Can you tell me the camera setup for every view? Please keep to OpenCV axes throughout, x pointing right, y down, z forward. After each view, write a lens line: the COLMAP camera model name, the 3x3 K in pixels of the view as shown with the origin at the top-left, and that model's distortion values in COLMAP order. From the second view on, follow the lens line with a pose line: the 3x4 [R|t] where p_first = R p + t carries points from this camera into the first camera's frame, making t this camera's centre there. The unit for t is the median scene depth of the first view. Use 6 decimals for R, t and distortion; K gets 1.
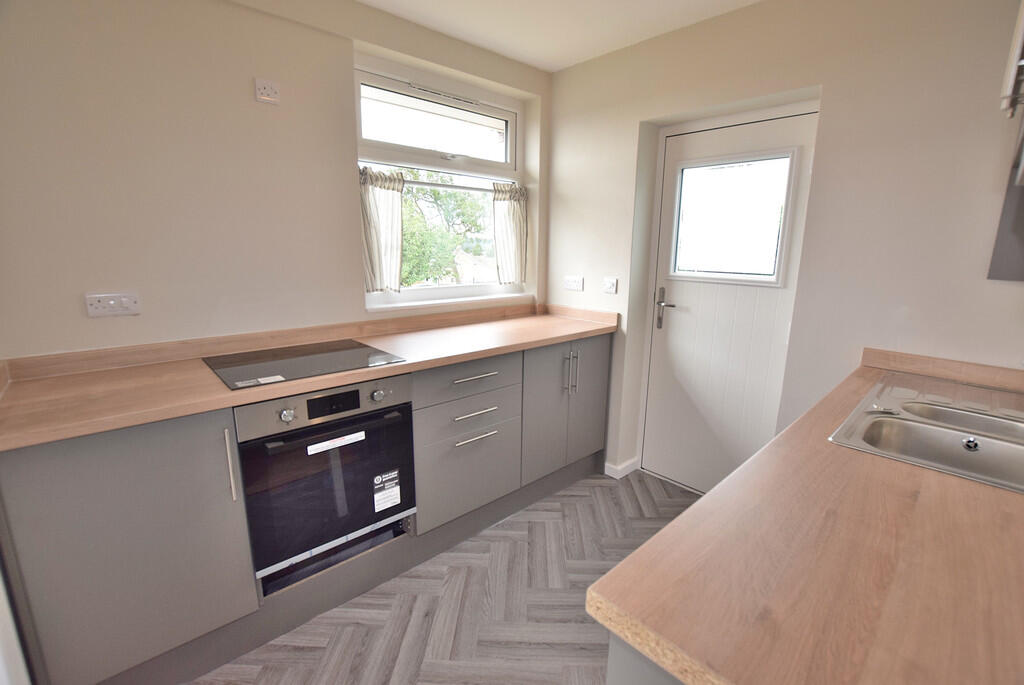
lens RADIAL K [[472.2, 0, 522.0], [0, 472.2, 343.9], [0, 0, 1]] dist [-0.001154, -0.000346]
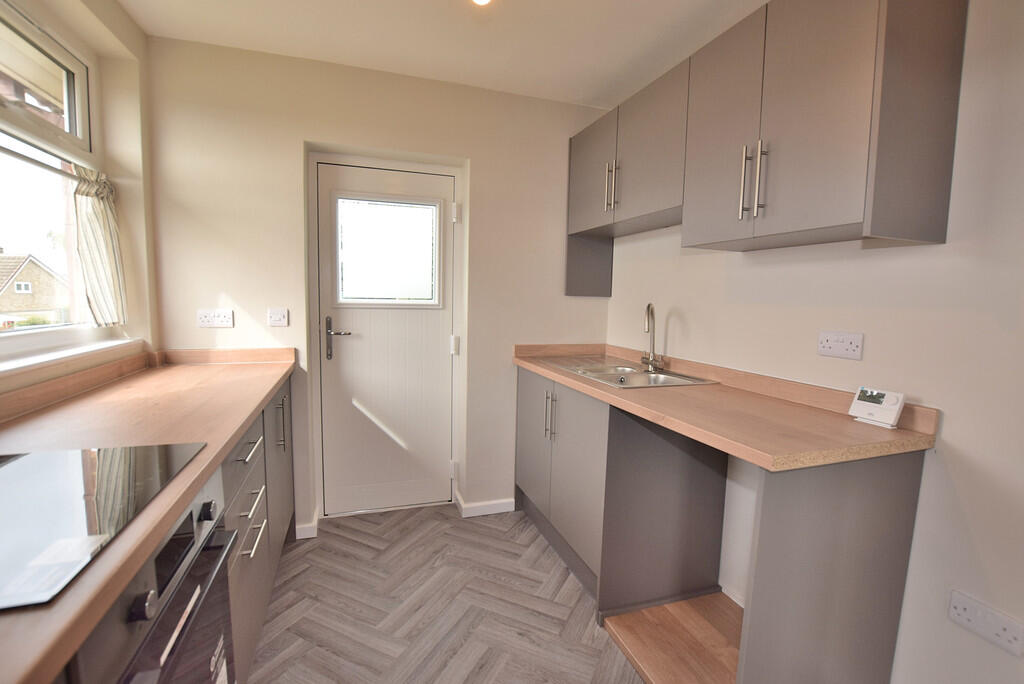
lens RADIAL K [[472.2, 0, 522.0], [0, 472.2, 343.4], [0, 0, 1]] dist [-0.001154, -0.000346]
pose [[0.412541, -0.101088, 0.905313, -0.421870], [0.177805, 0.983644, 0.028810, -0.023786], [-0.893418, 0.149084, 0.423768, 0.254945]]
